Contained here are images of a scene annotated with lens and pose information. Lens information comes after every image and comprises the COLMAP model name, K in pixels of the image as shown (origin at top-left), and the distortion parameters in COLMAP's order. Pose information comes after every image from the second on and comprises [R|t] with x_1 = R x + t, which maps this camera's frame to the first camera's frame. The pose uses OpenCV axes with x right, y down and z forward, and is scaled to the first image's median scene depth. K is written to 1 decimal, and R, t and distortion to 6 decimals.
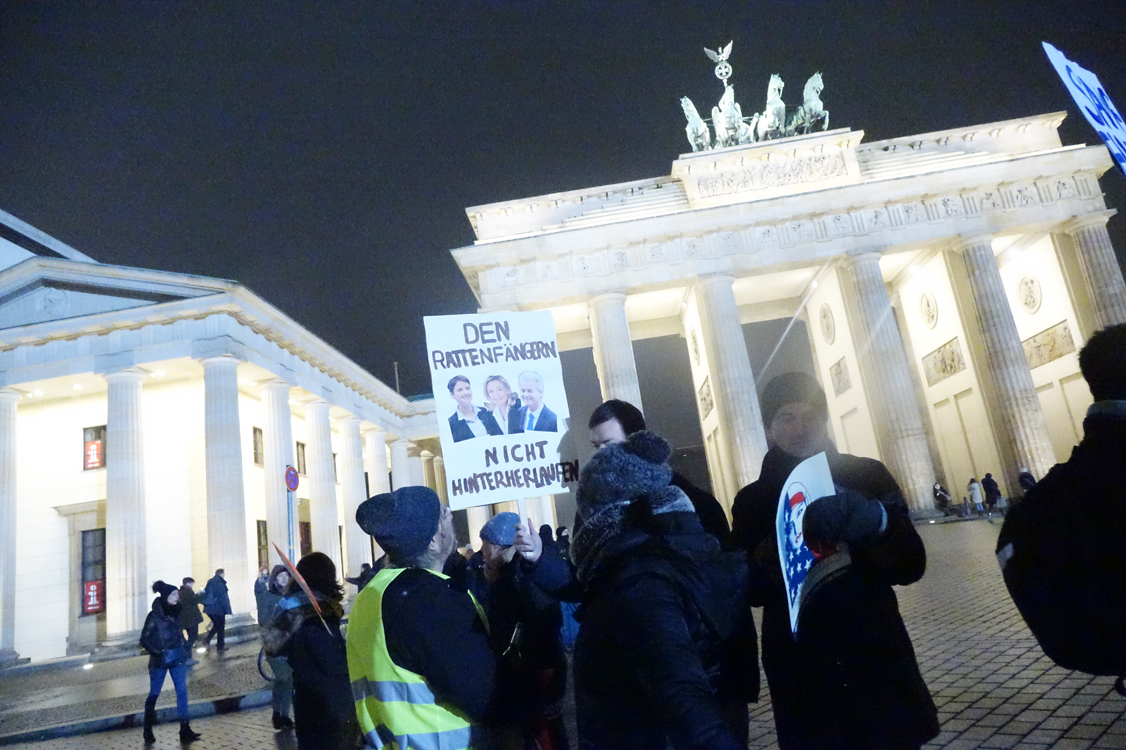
lens RADIAL K [[773.9, 0, 564.4], [0, 773.9, 376.4], [0, 0, 1]] dist [0.001841, 0.001300]
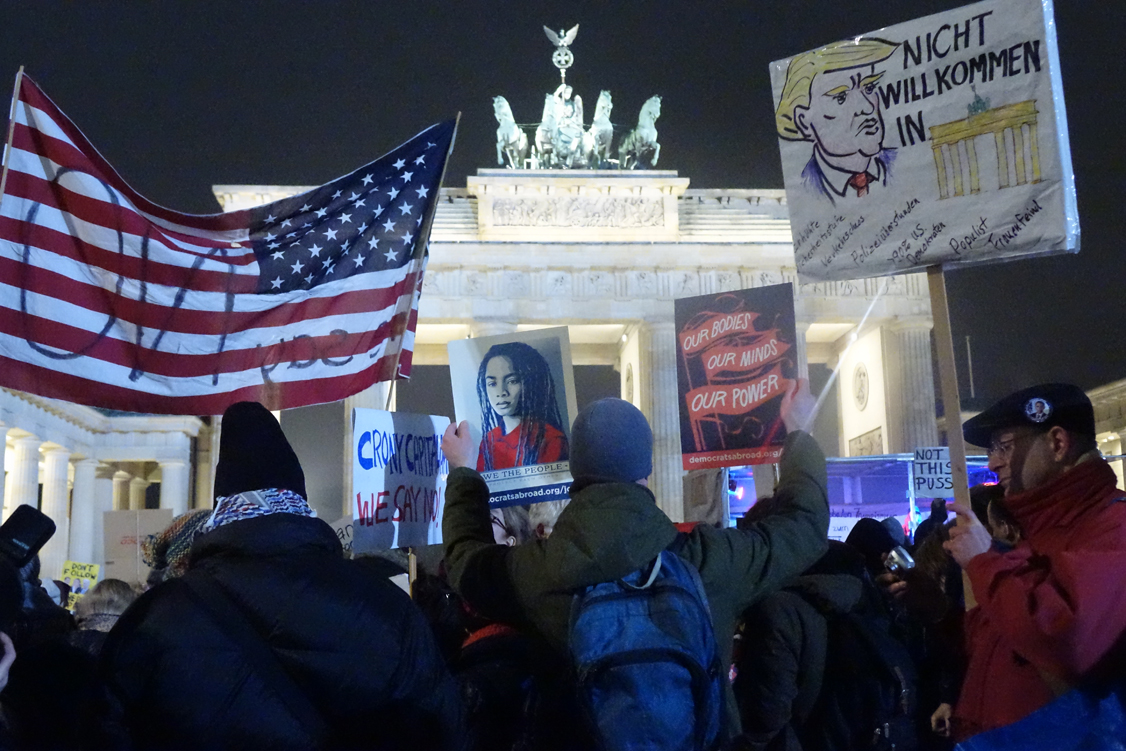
lens RADIAL K [[1282.8, 0, 561.4], [0, 1282.8, 373.3], [0, 0, 1]] dist [0.006250, 0.000000]
pose [[0.981838, 0.145165, 0.122154, 0.101474], [-0.148389, 0.988771, 0.017667, -0.105672], [-0.118217, -0.035472, 0.992354, -0.411009]]
